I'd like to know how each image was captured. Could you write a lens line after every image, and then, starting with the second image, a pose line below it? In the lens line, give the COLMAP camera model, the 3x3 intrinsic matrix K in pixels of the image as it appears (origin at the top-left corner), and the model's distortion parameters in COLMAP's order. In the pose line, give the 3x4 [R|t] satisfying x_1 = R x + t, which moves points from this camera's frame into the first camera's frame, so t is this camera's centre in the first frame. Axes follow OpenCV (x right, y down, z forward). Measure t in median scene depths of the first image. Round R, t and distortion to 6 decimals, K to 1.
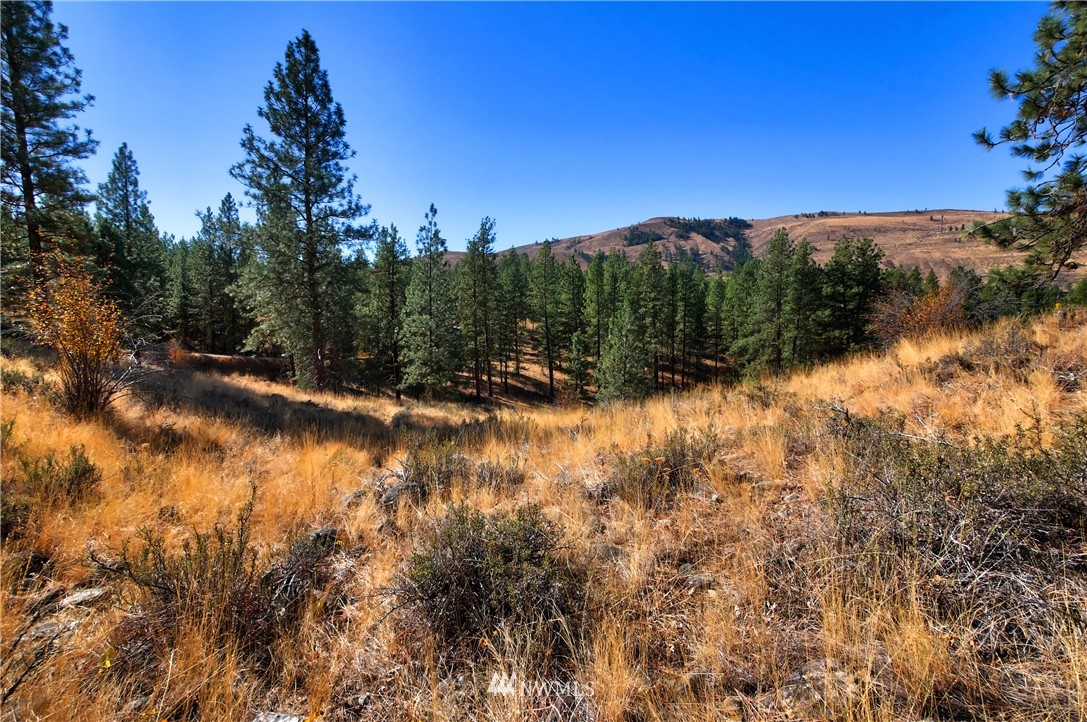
lens RADIAL K [[450.8, 0, 549.3], [0, 450.8, 352.5], [0, 0, 1]] dist [-0.008816, 0.000975]
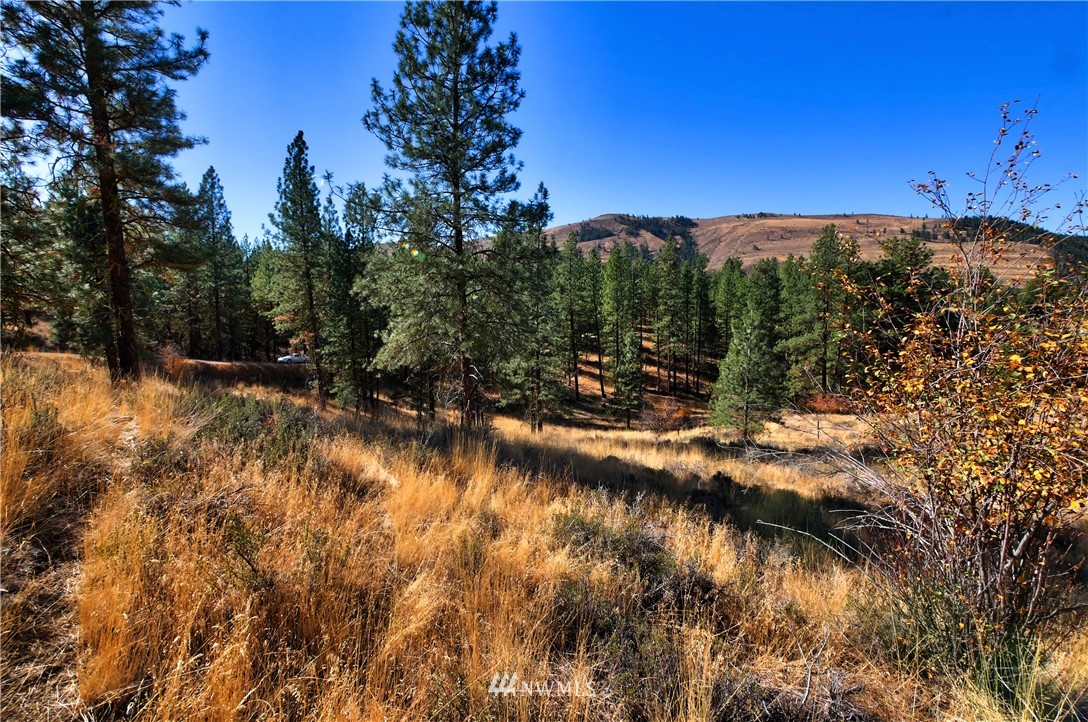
lens RADIAL K [[451.2, 0, 549.1], [0, 451.2, 352.8], [0, 0, 1]] dist [-0.008816, 0.000975]
pose [[0.993726, -0.006429, 0.111657, -0.124229], [0.005134, 0.999916, 0.011885, -0.009649], [-0.111724, -0.011237, 0.993676, 0.062170]]
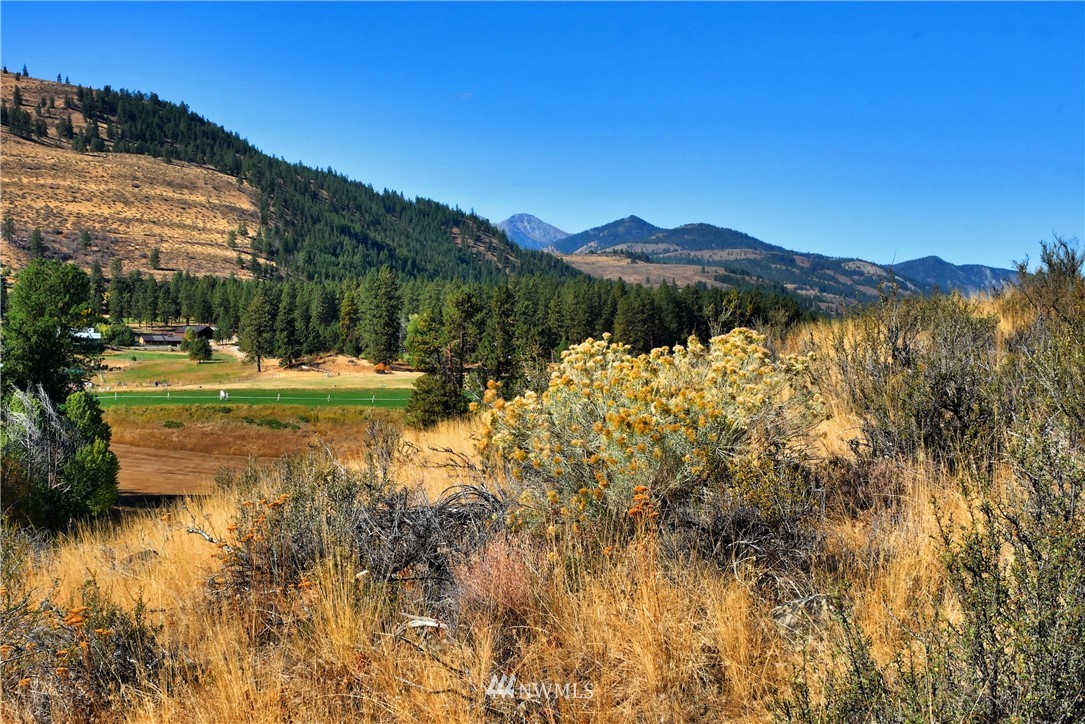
lens RADIAL K [[1485.0, 0, 541.9], [0, 1485.0, 360.6], [0, 0, 1]] dist [0.003269, 0.000000]
pose [[0.433531, -0.003855, 0.901130, 0.340555], [0.051605, 0.998456, -0.020556, -0.051635], [-0.899660, 0.055415, 0.433061, 0.084304]]
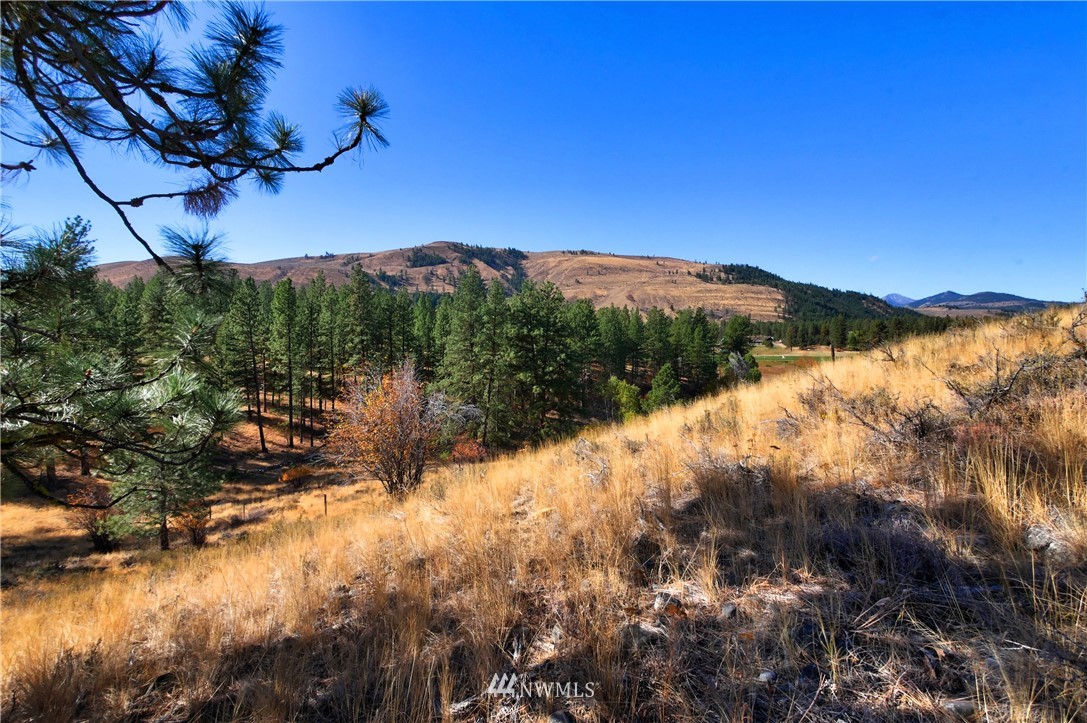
lens RADIAL K [[450.8, 0, 546.0], [0, 450.8, 354.9], [0, 0, 1]] dist [-0.008816, 0.000975]
pose [[0.899529, -0.009502, 0.436758, 0.151842], [0.028561, 0.998904, -0.037091, -0.029778], [-0.435926, 0.045839, 0.898814, 0.053866]]
